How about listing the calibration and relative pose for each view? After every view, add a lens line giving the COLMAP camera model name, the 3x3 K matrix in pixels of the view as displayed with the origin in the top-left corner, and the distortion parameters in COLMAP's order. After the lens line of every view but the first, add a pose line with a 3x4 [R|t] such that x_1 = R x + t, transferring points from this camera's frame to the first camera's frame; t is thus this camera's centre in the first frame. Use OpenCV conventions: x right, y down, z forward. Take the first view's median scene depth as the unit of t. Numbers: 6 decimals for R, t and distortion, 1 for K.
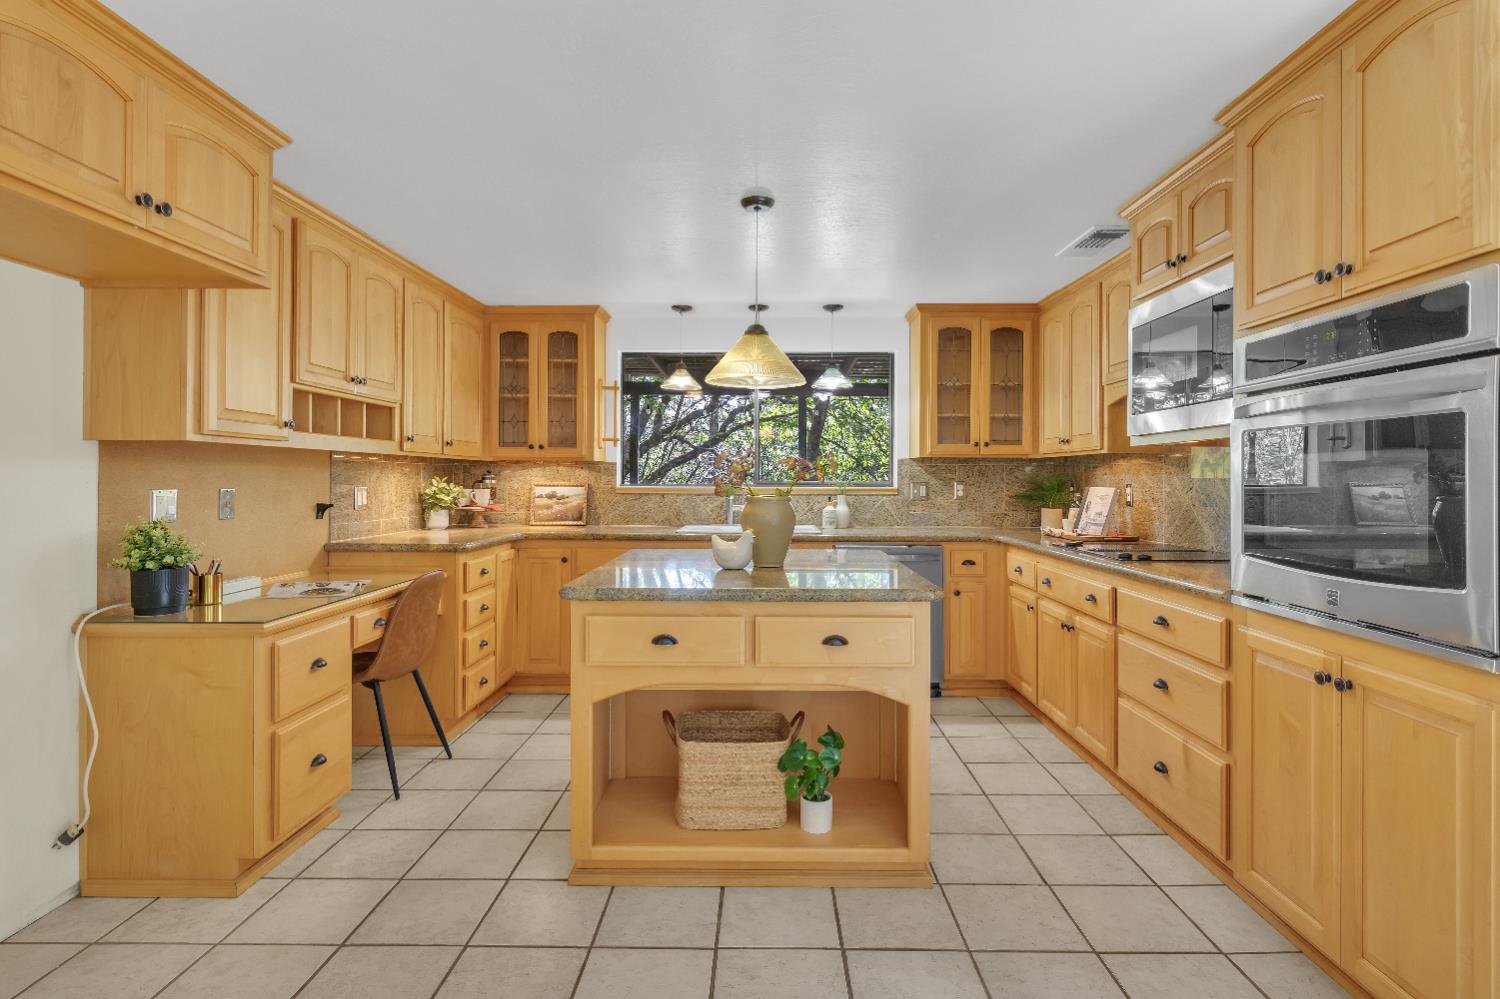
lens RADIAL K [[762.7, 0, 758.9], [0, 762.7, 476.2], [0, 0, 1]] dist [0.001756, 0.000156]
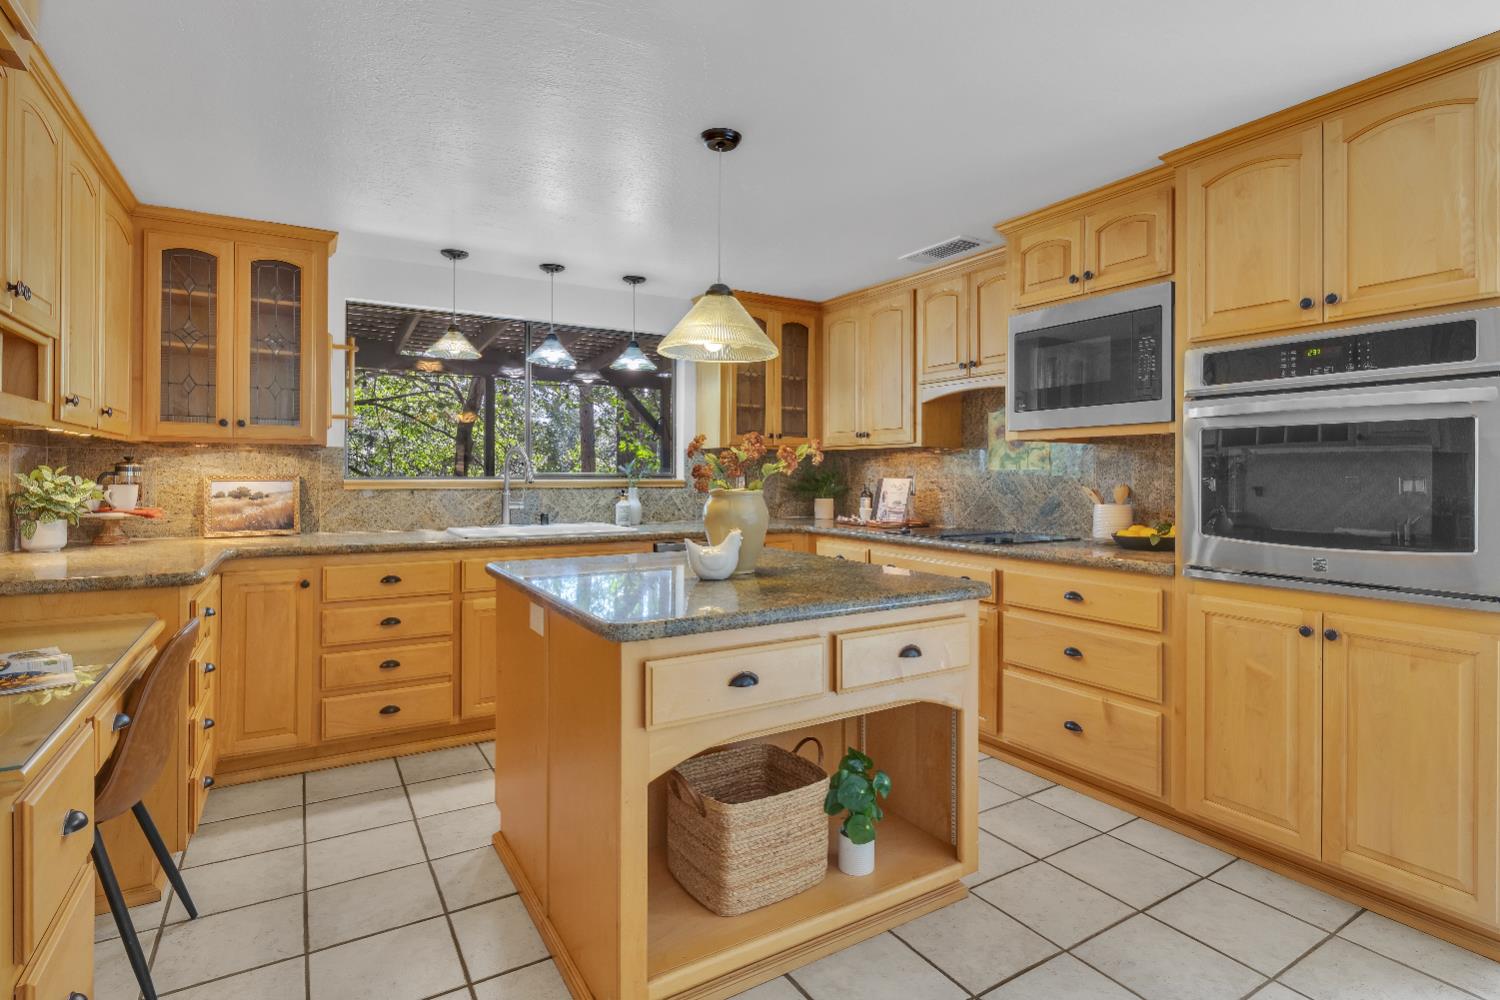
lens RADIAL K [[744.7, 0, 761.3], [0, 744.7, 476.1], [0, 0, 1]] dist [-0.001927, -0.000663]
pose [[0.844945, -0.002327, 0.534849, -0.359717], [-0.002310, 0.999965, 0.008001, 0.004212], [-0.534849, -0.007996, 0.844910, 0.260218]]
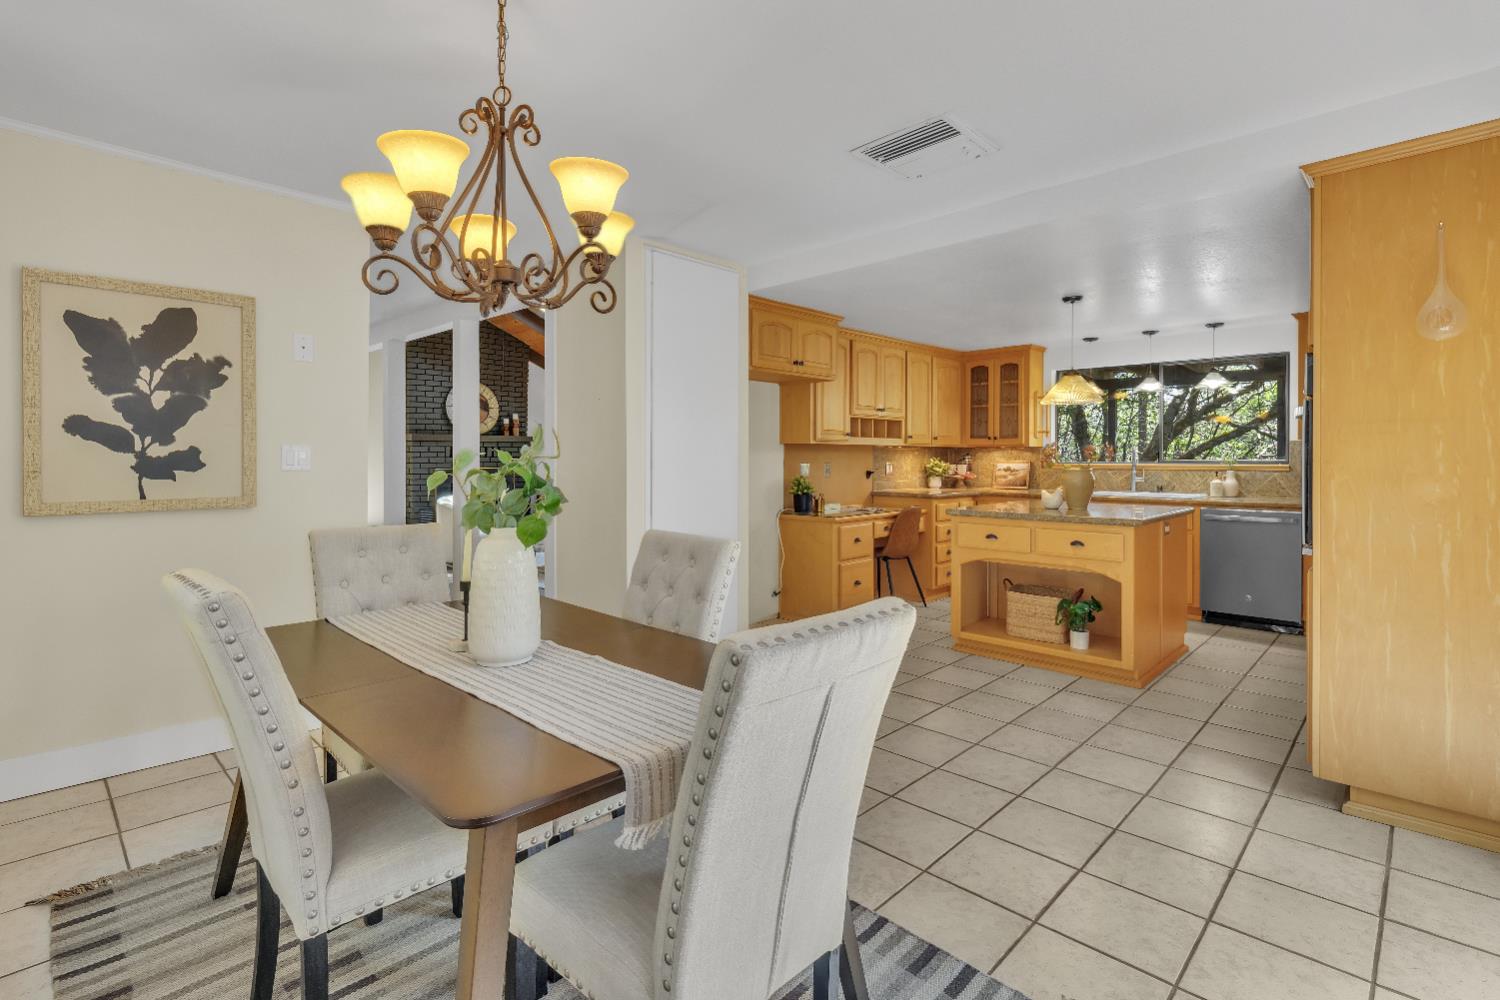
lens RADIAL K [[704.7, 0, 754.2], [0, 704.7, 477.4], [0, 0, 1]] dist [-0.000947, 0.000171]
pose [[0.730151, 0.016742, -0.683081, 0.504347], [0.004617, 0.999556, 0.029435, -0.003498], [0.683270, -0.024646, 0.729750, -0.591080]]
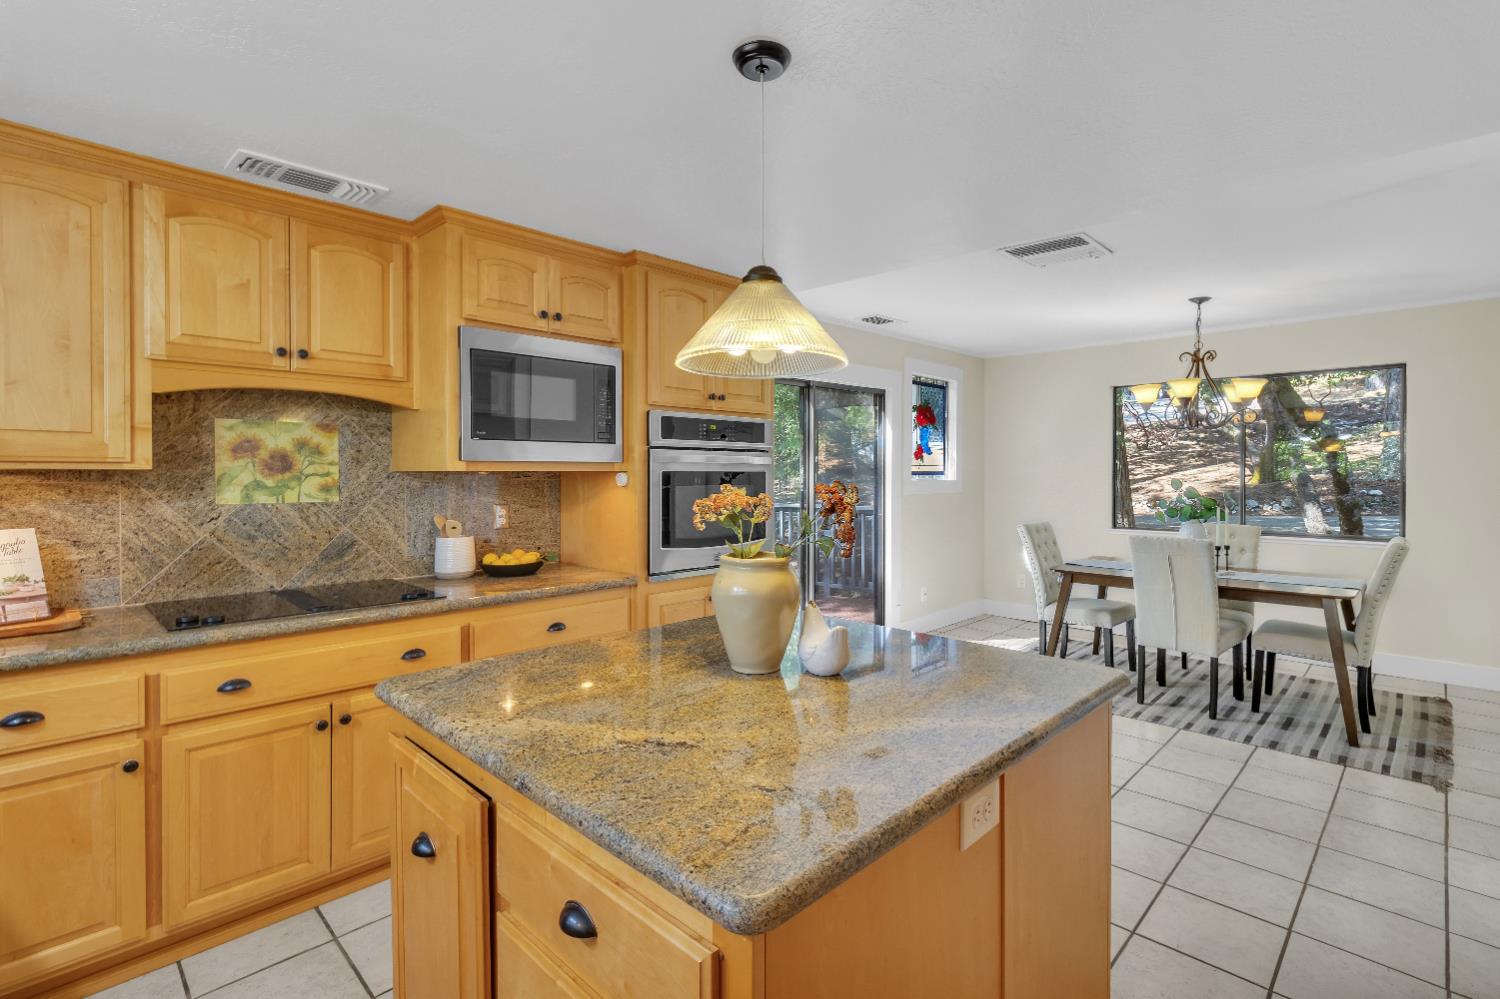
lens RADIAL K [[695.4, 0, 755.5], [0, 695.4, 473.6], [0, 0, 1]] dist [-0.000083, -0.000051]
pose [[-0.723882, -0.005045, 0.689906, -0.330955], [-0.005525, 0.999984, 0.001516, -0.036160], [-0.689902, -0.002714, -0.723898, 1.254348]]
